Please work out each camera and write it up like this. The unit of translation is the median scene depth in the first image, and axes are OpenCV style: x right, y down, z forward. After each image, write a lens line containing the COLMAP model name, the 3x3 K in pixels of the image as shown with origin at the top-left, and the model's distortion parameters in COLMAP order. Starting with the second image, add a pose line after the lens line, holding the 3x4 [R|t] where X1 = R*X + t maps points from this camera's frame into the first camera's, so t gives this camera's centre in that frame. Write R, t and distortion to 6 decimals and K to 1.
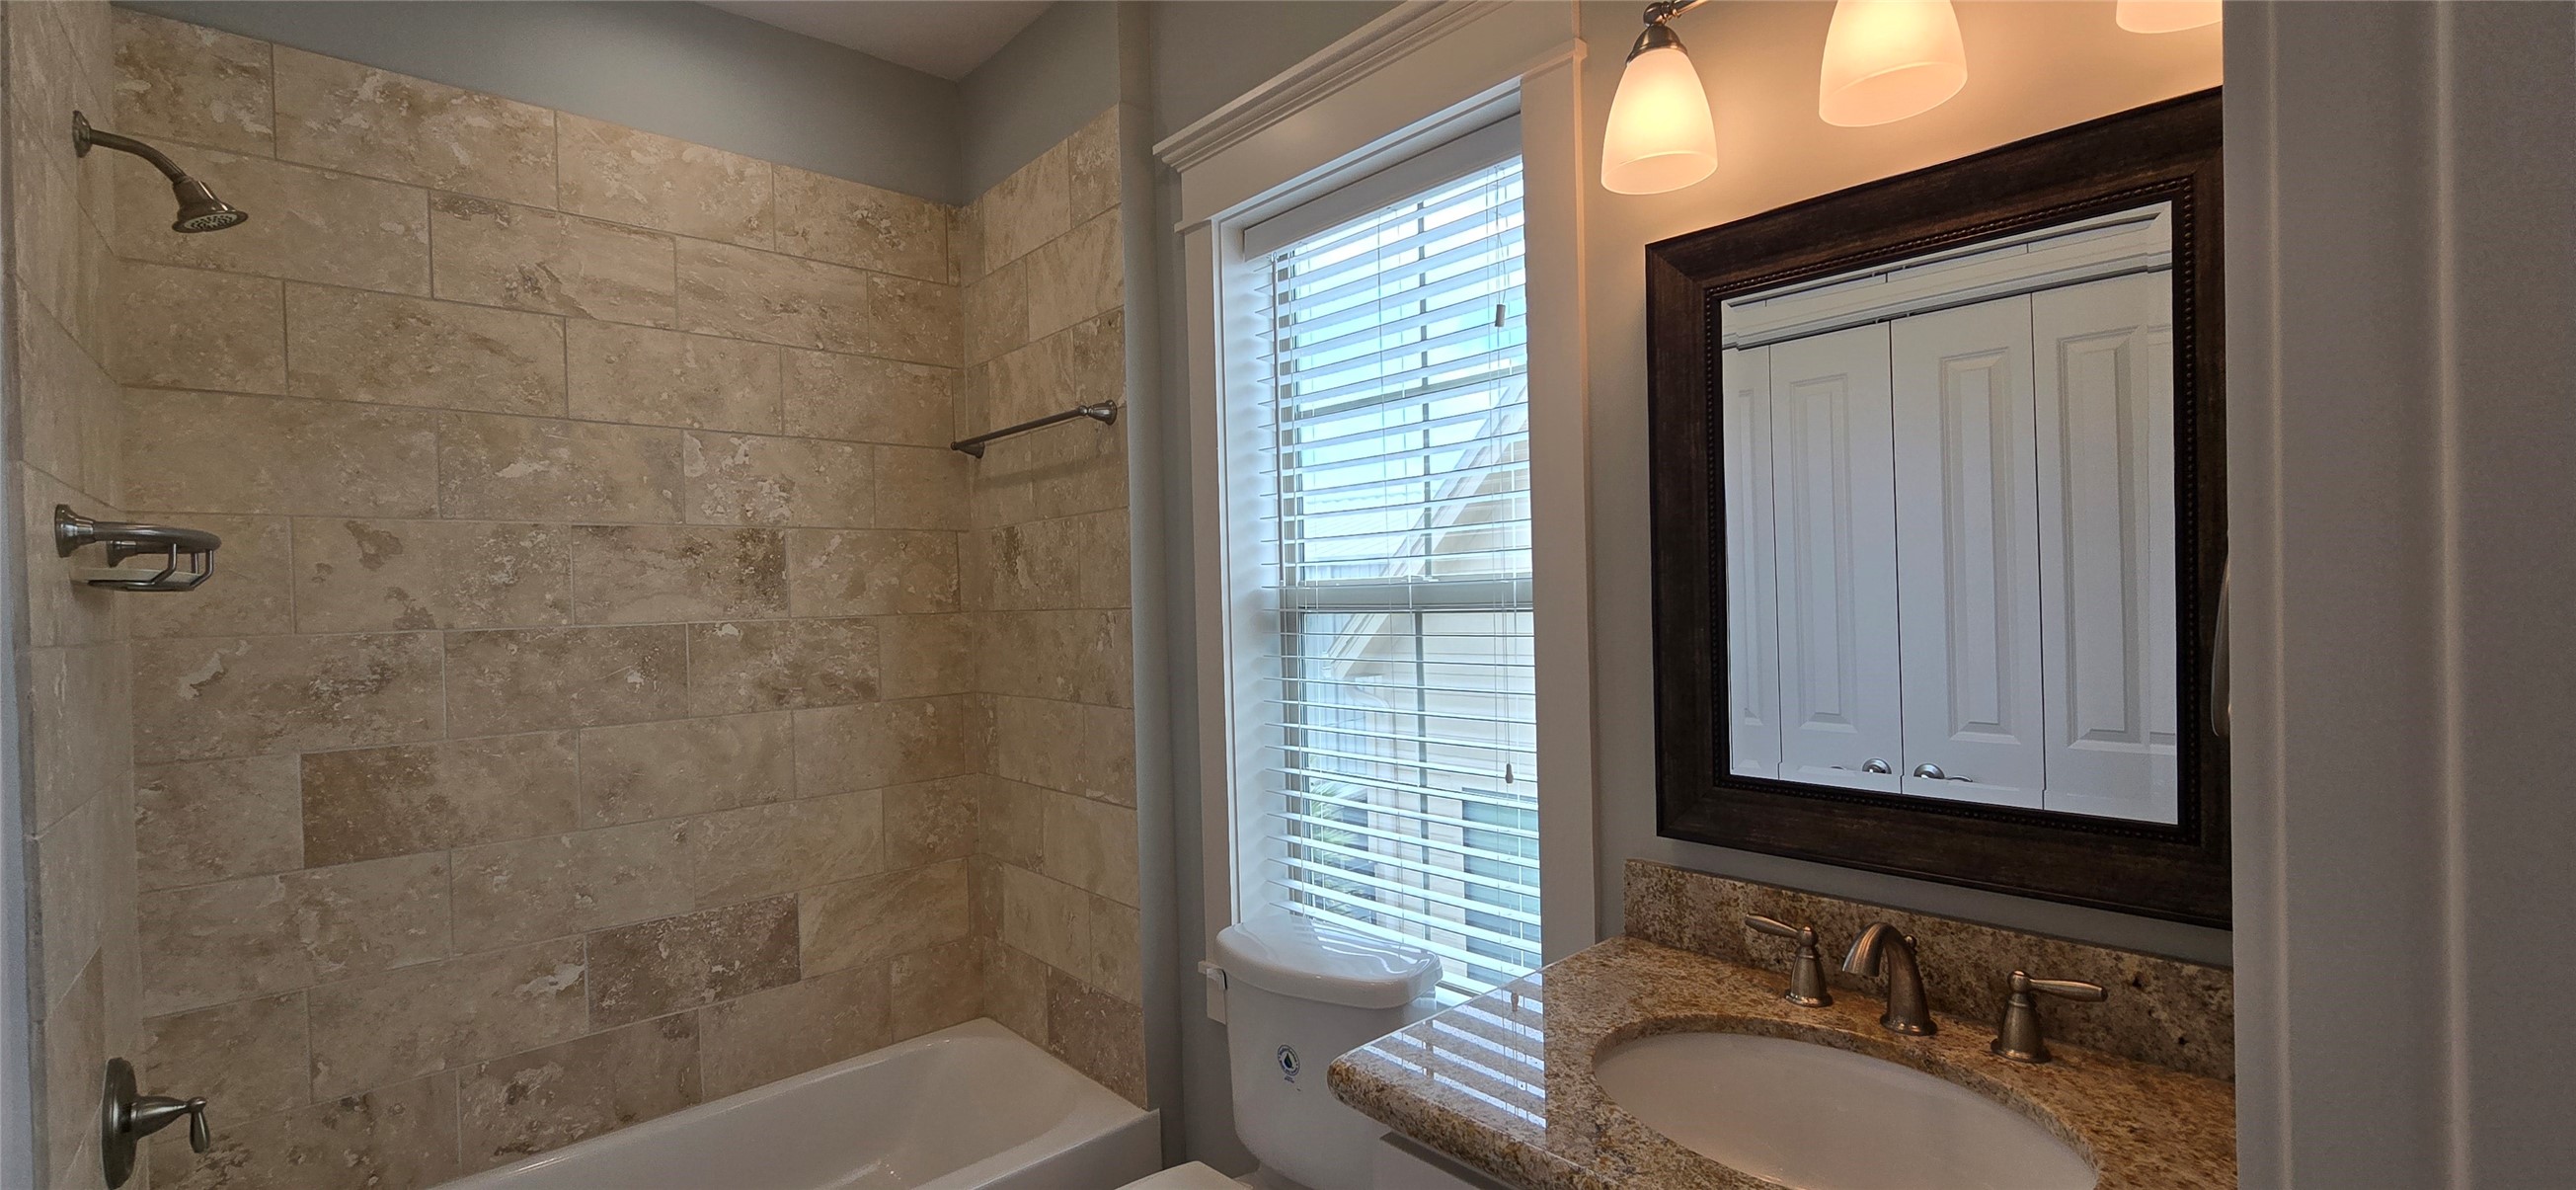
lens RADIAL K [[1063.9, 0, 1297.6], [0, 1063.9, 605.5], [0, 0, 1]] dist [0.001838, -0.000015]
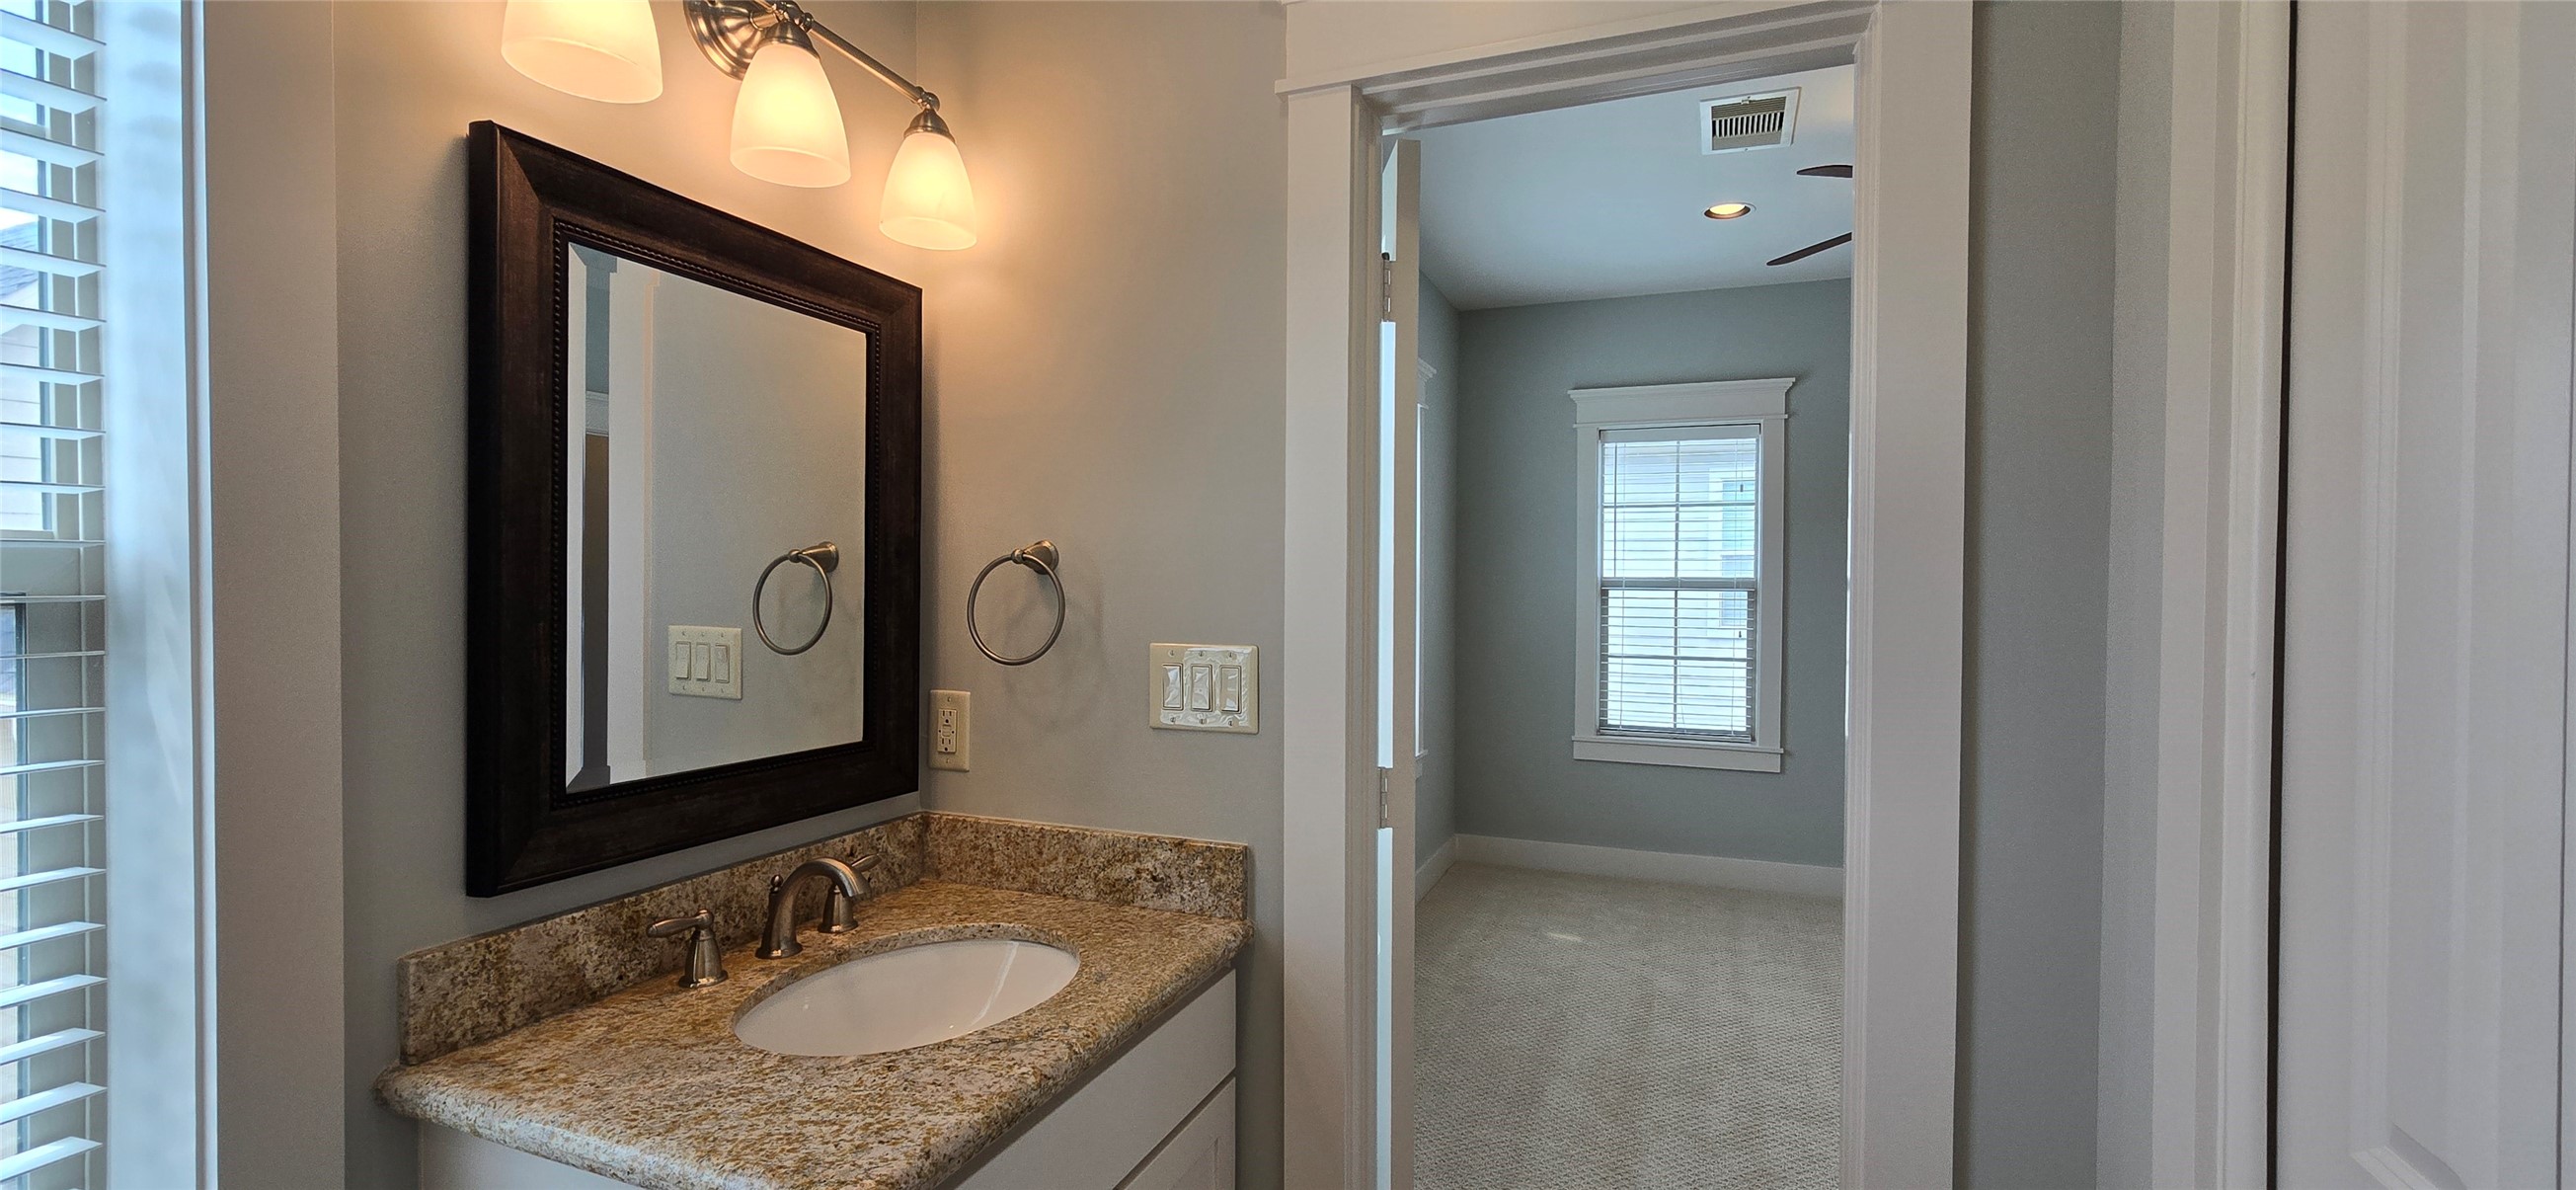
lens RADIAL K [[1063.9, 0, 1297.6], [0, 1063.9, 605.5], [0, 0, 1]] dist [0.001838, -0.000015]
pose [[-0.448863, 0.006433, 0.893577, -0.651660], [0.009711, 0.999950, -0.002320, 0.016152], [-0.893548, 0.007636, -0.448903, 0.887789]]
